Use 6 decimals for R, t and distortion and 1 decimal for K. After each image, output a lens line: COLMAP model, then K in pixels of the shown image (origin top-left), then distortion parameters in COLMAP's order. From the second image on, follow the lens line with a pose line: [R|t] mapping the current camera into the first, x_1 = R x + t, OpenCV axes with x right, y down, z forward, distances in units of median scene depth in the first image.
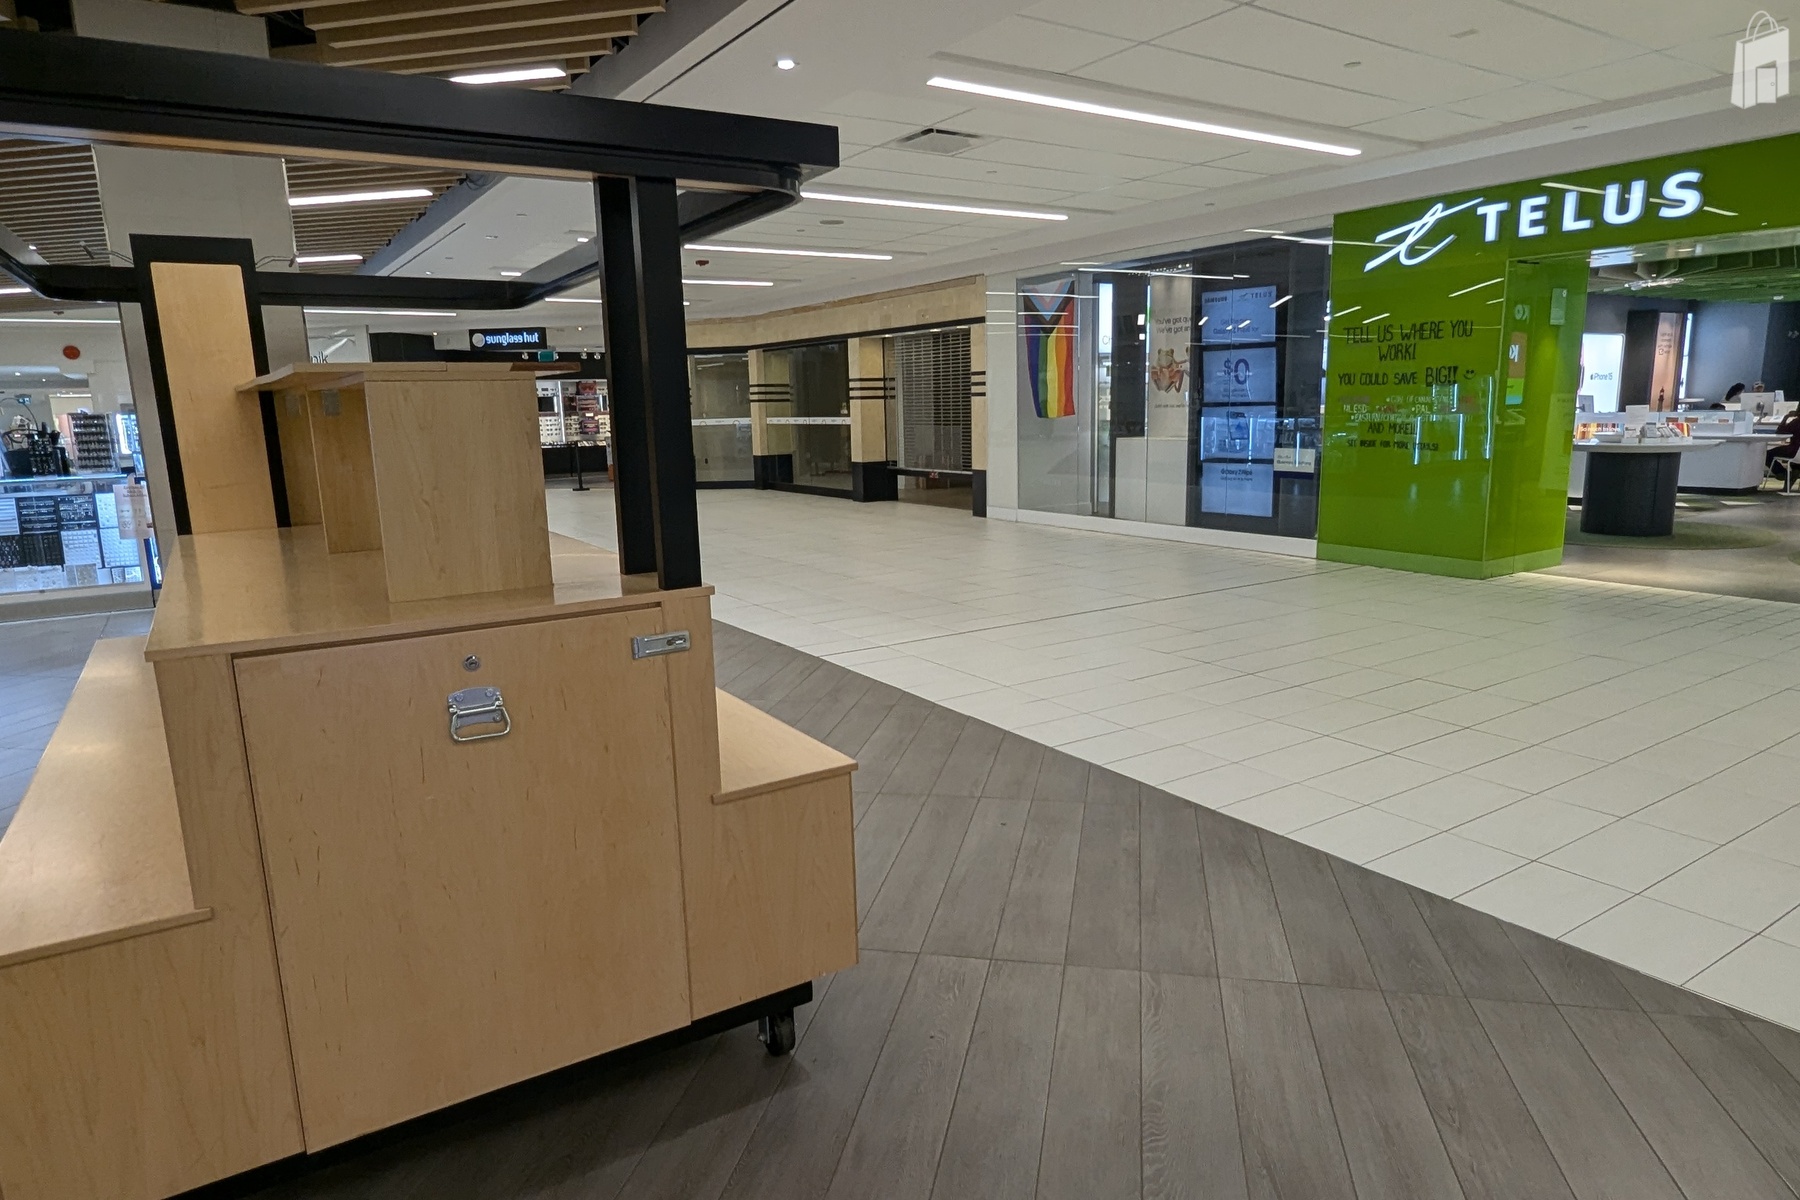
lens RADIAL K [[1081.6, 0, 900.0], [0, 1081.6, 600.0], [0, 0, 1]] dist [-0.001331, -0.002200]
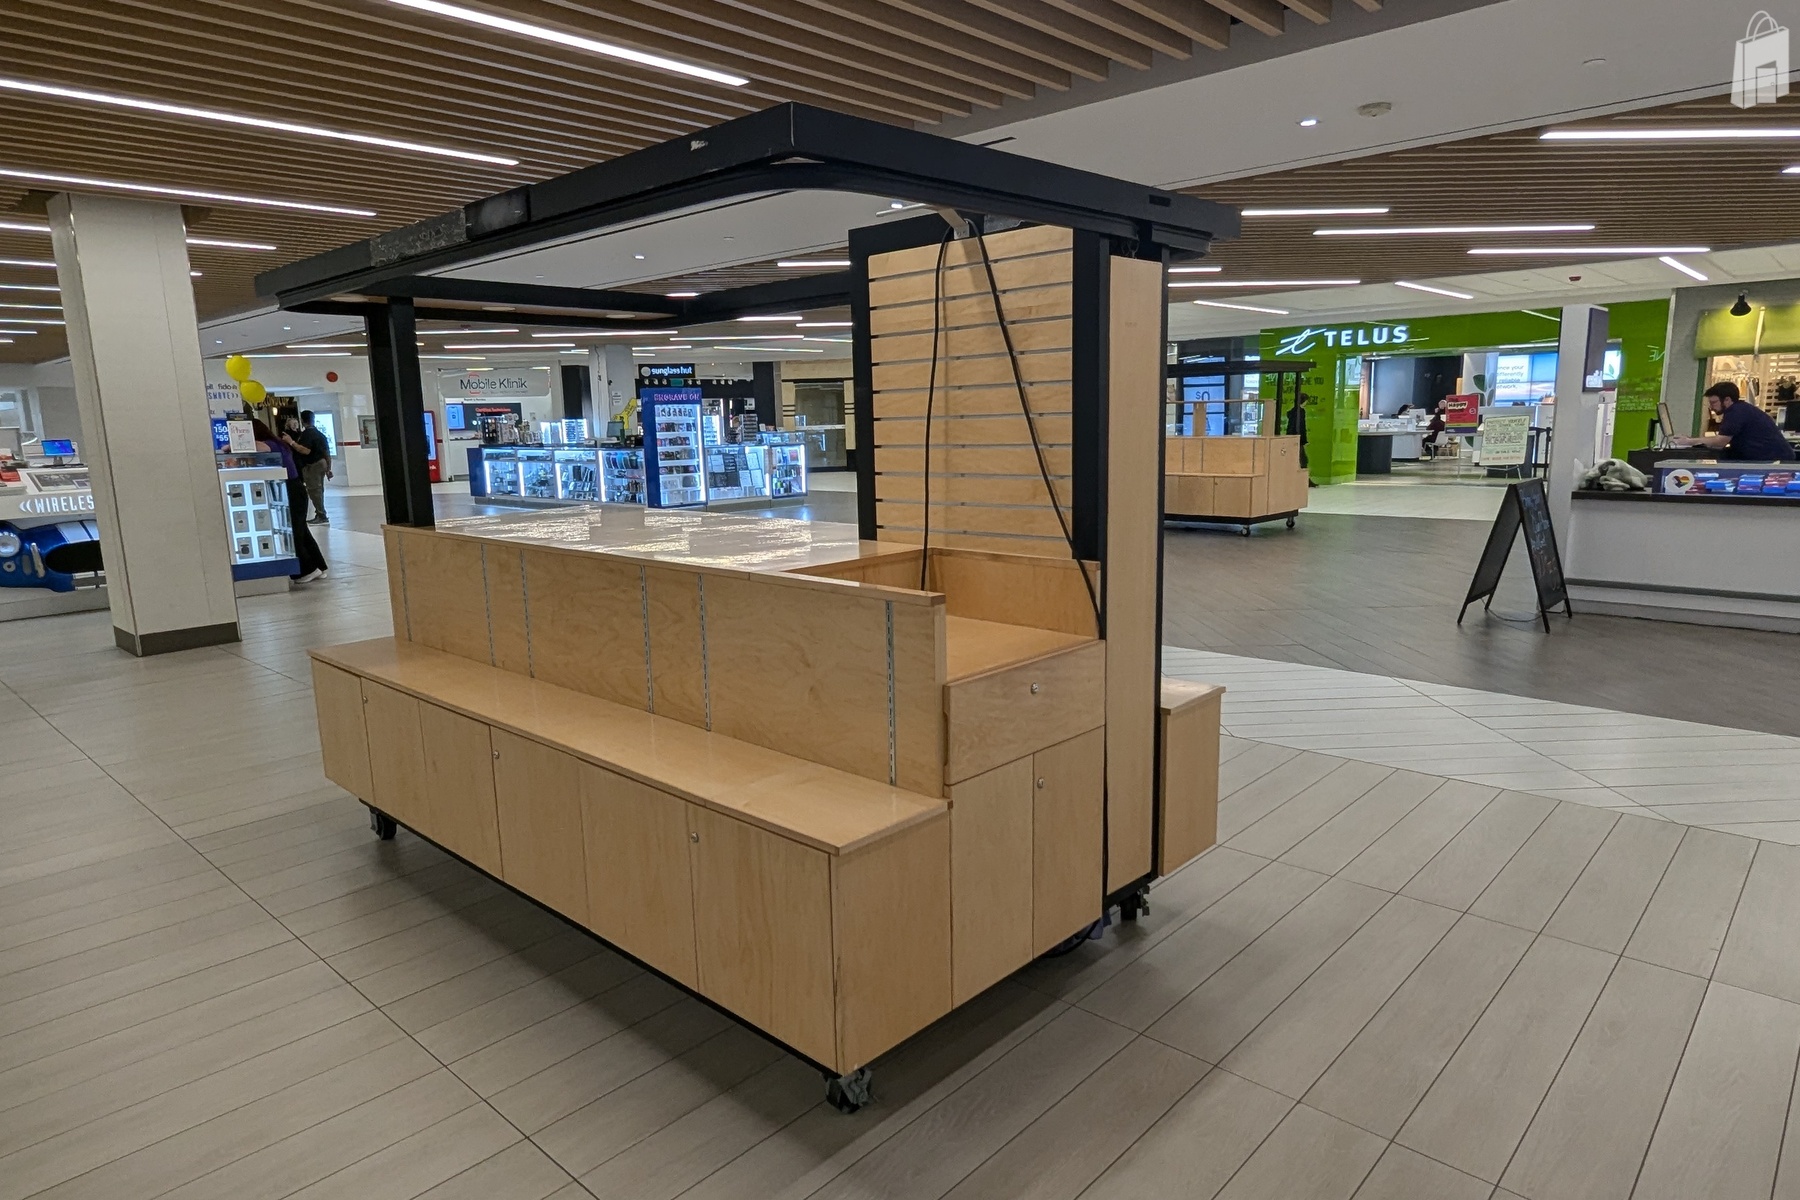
lens RADIAL K [[1081.6, 0, 900.0], [0, 1081.6, 600.0], [0, 0, 1]] dist [-0.001331, -0.002200]
pose [[0.971075, -0.038747, 0.235609, -0.955310], [0.043043, 0.998987, -0.013118, 0.224714], [-0.234862, 0.022879, 0.971759, -1.092674]]
